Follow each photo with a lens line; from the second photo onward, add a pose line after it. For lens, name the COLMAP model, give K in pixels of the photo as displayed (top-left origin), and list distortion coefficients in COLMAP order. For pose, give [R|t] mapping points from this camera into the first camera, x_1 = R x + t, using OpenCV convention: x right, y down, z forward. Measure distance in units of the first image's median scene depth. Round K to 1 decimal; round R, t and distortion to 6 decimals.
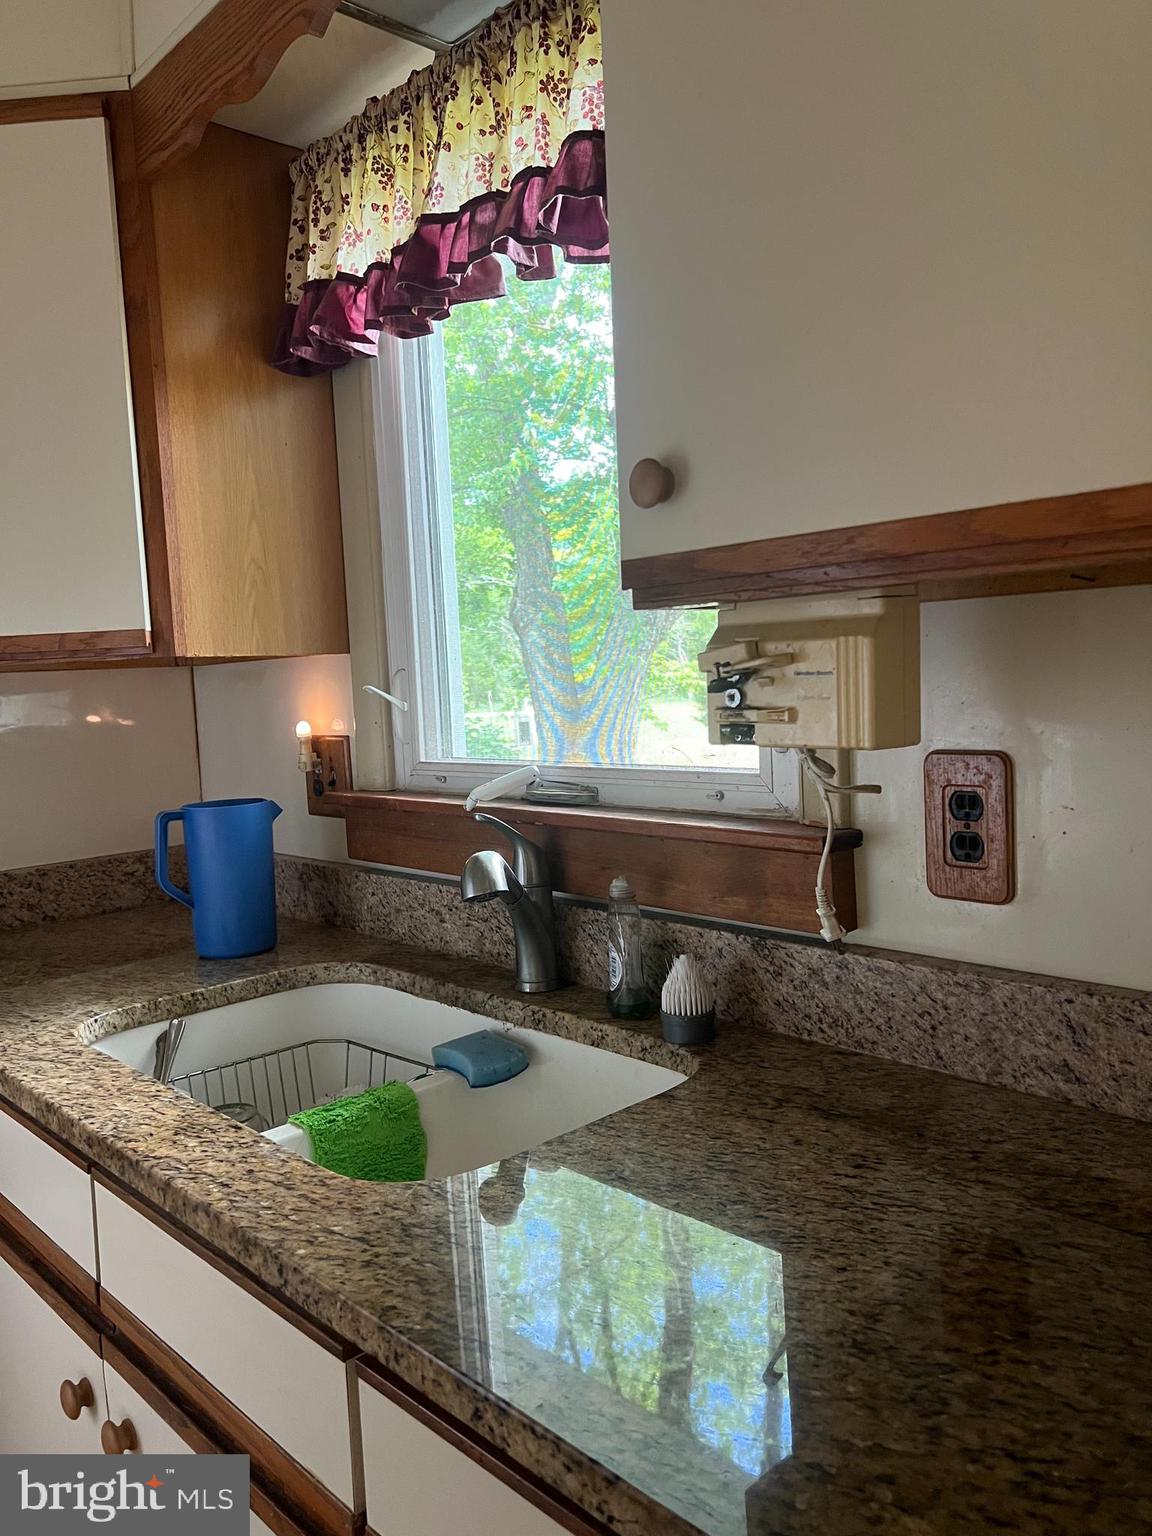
lens RADIAL K [[1163.8, 0, 576.0], [0, 1163.8, 768.0], [0, 0, 1]] dist [0.056930, -0.001924]
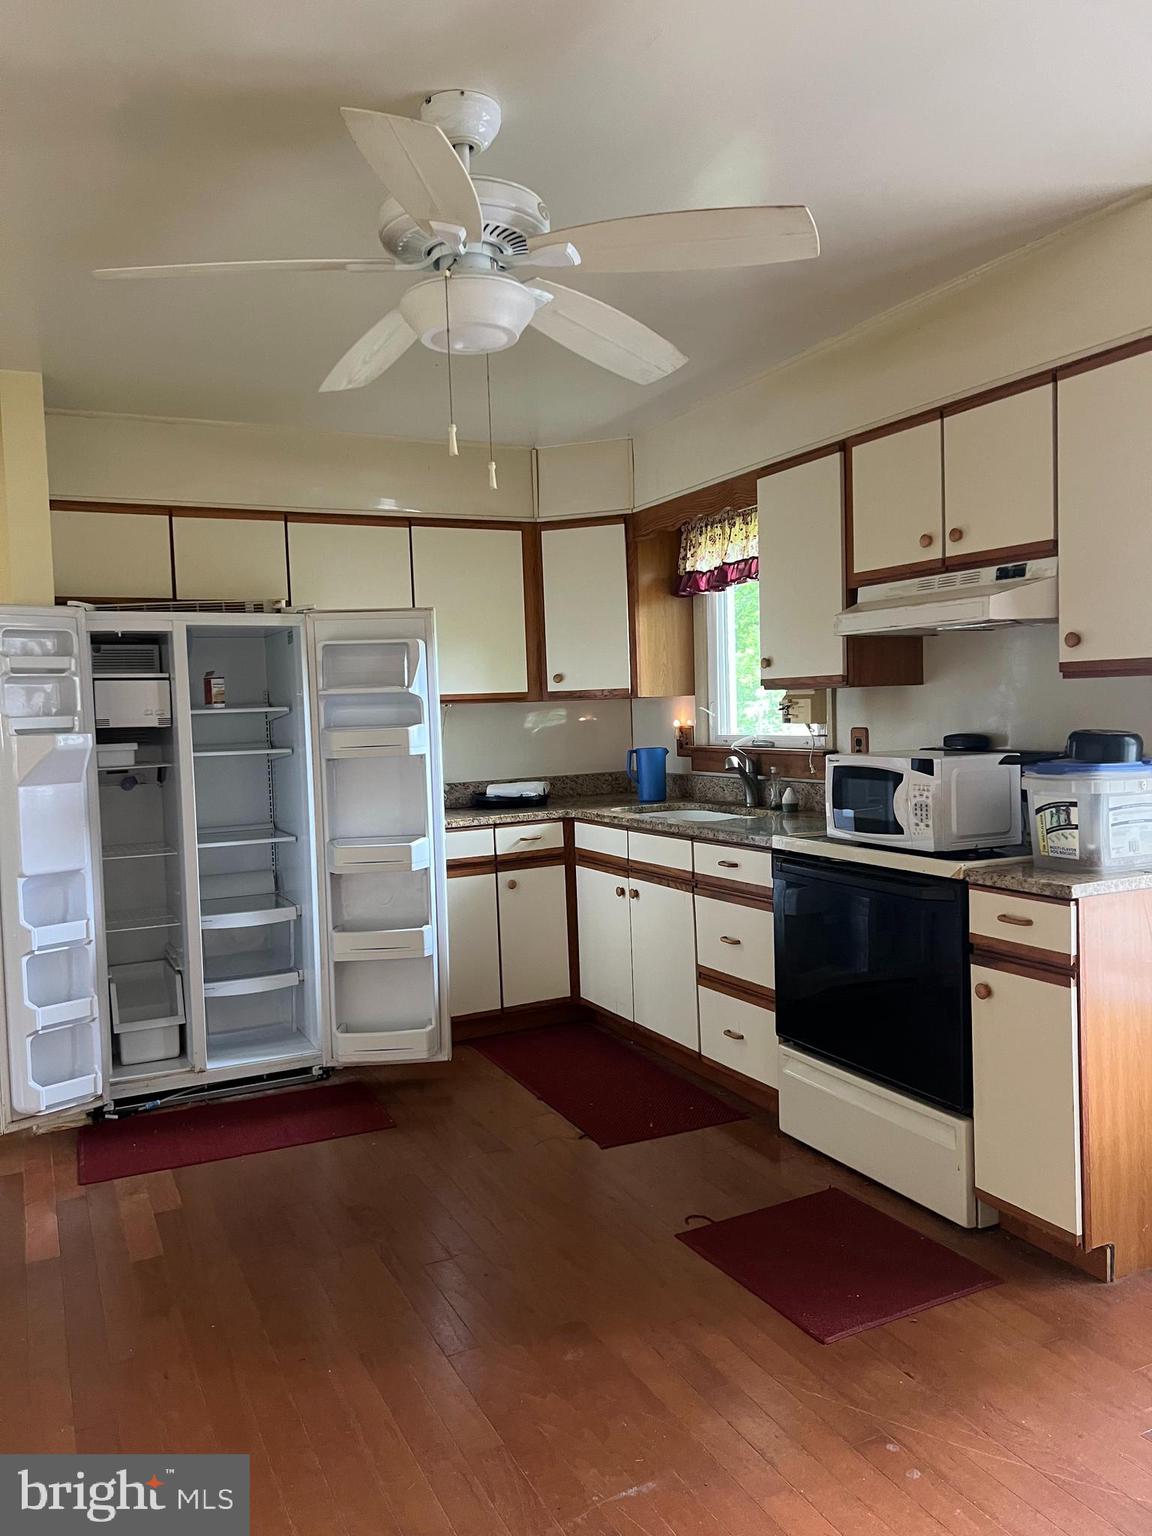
lens RADIAL K [[1163.8, 0, 576.0], [0, 1163.8, 768.0], [0, 0, 1]] dist [0.056930, -0.001924]
pose [[0.959026, 0.030775, -0.281643, 0.351367], [-0.035431, 0.999306, -0.011453, 0.126304], [0.281095, 0.020963, 0.959451, -1.899986]]
